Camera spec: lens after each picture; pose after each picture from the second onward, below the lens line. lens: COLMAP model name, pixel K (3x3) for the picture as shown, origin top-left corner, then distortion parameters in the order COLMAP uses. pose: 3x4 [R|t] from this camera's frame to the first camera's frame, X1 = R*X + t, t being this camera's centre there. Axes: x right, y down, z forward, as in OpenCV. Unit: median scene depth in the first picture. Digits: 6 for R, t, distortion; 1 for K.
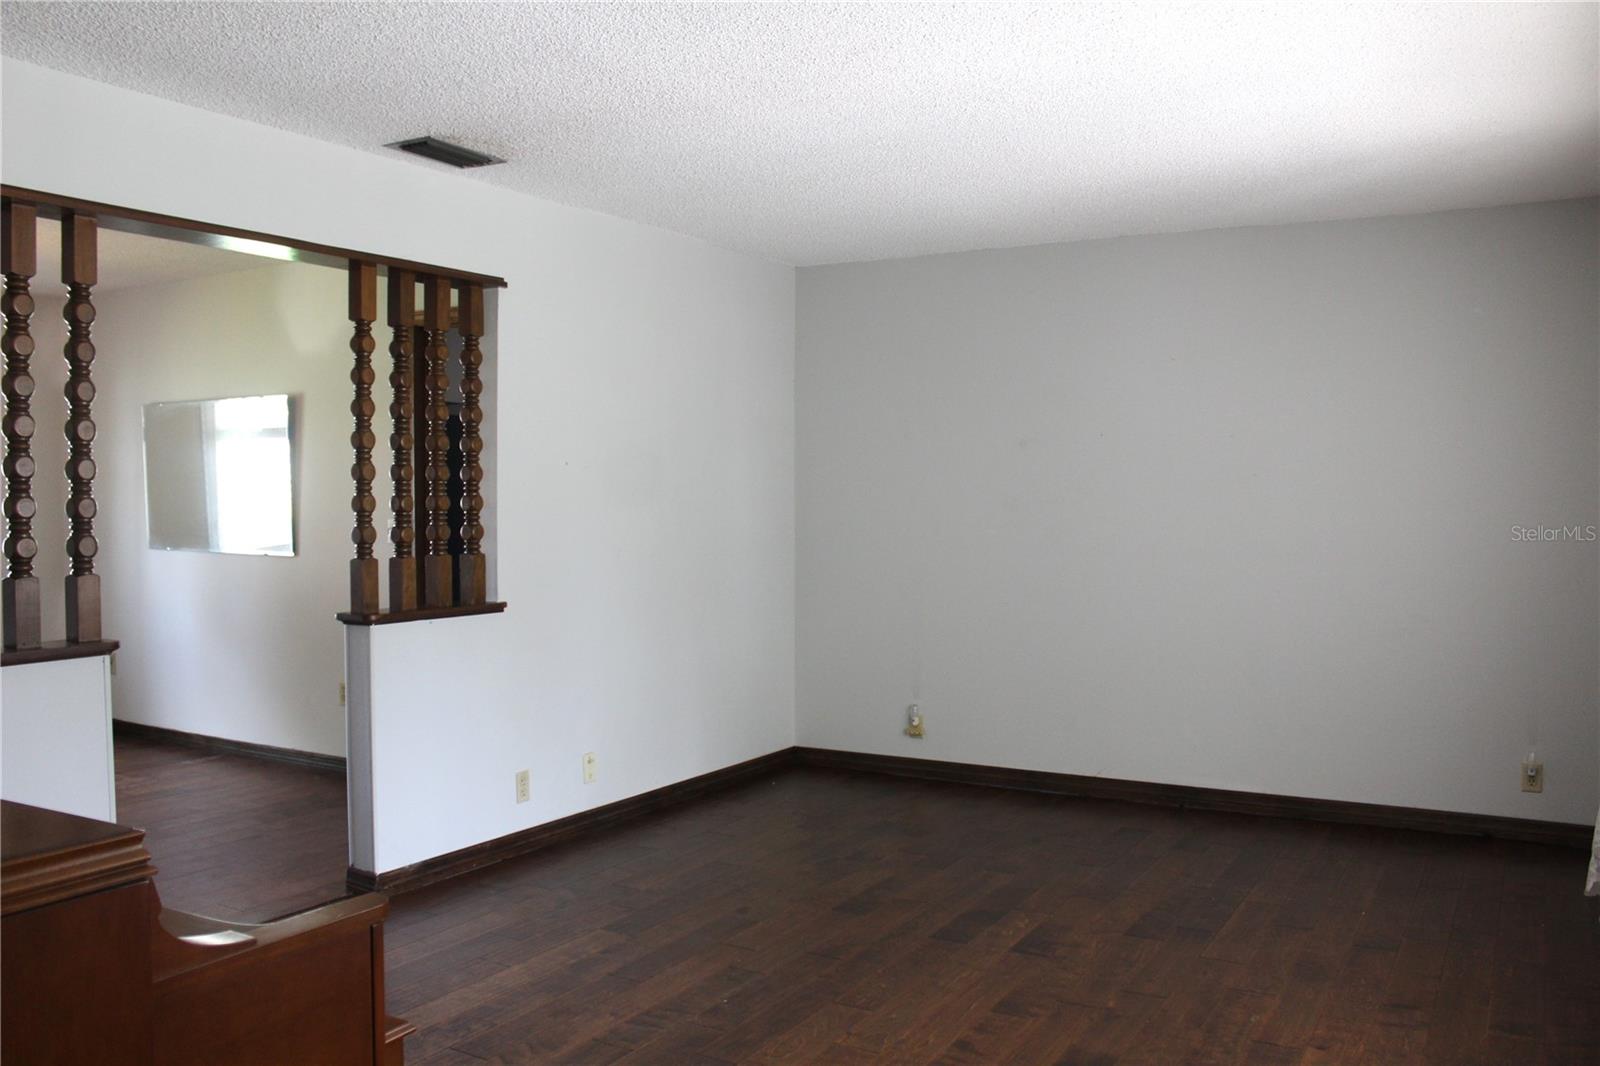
lens RADIAL K [[1324.0, 0, 800.0], [0, 1324.0, 533.0], [0, 0, 1]] dist [-0.188496, 0.187249]
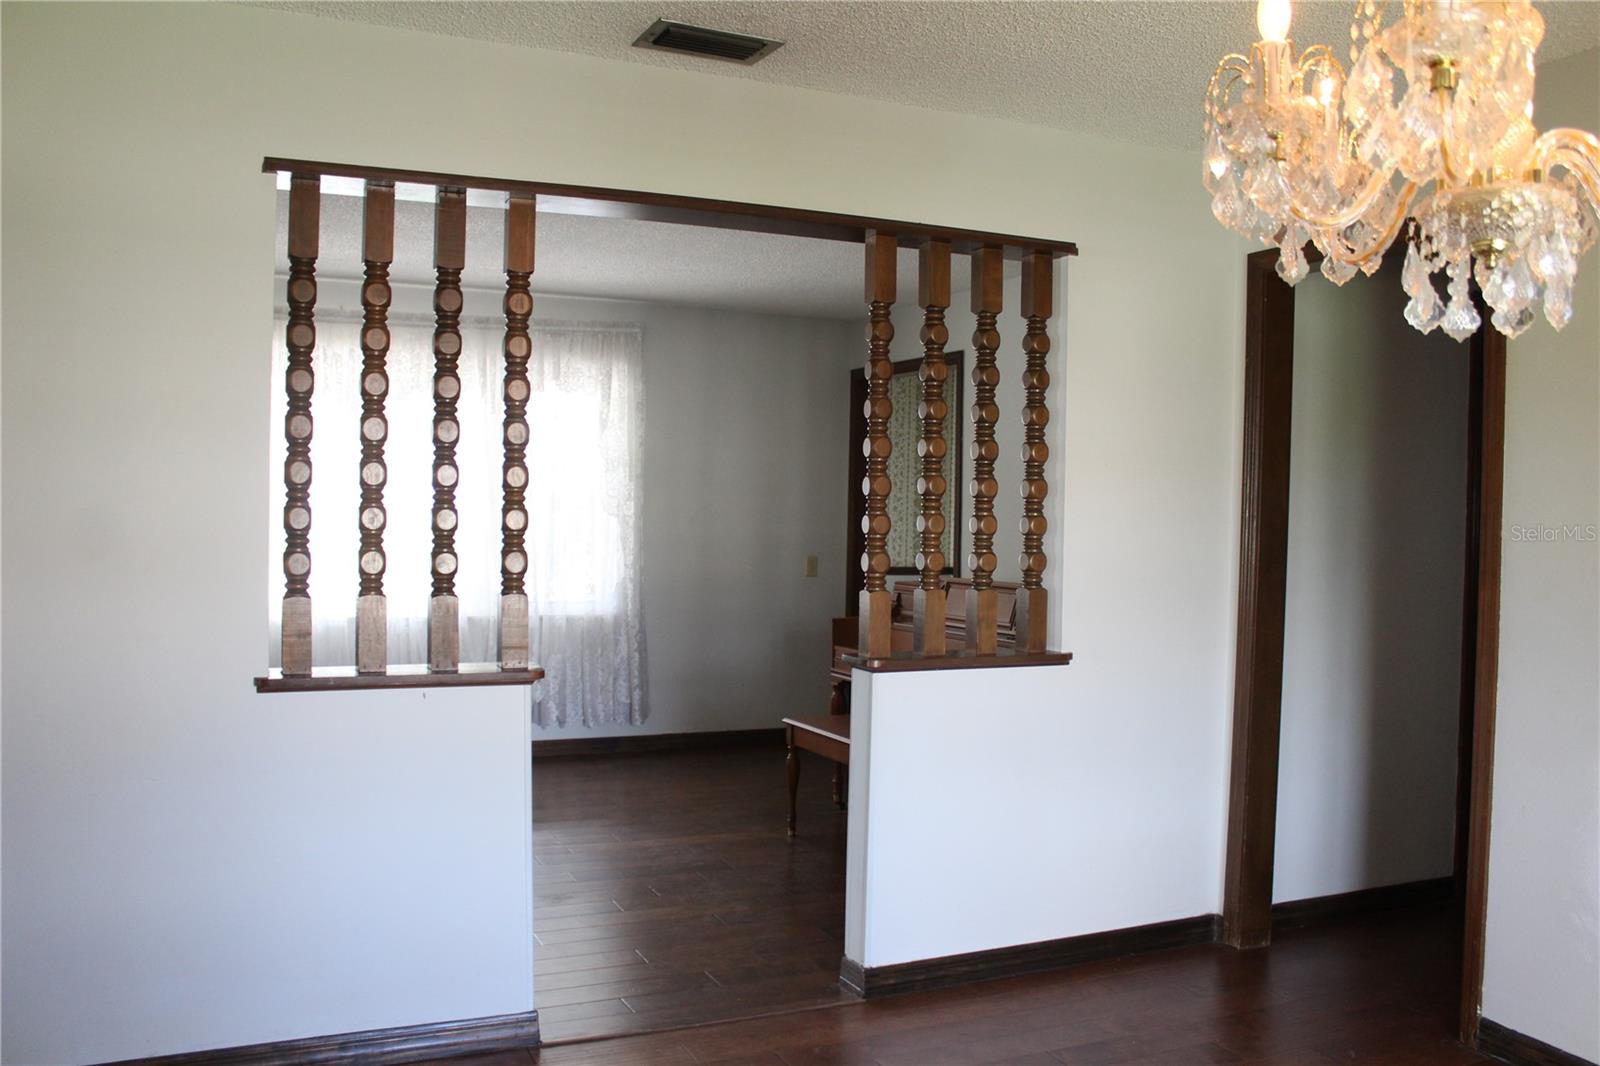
lens RADIAL K [[1375.6, 0, 800.0], [0, 1375.6, 533.0], [0, 0, 1]] dist [-0.112436, 0.101658]
pose [[0.812340, 0.027075, -0.582555, 0.123637], [-0.036592, 0.999320, -0.004580, -0.009953], [0.582034, 0.025037, 0.812779, 0.234152]]
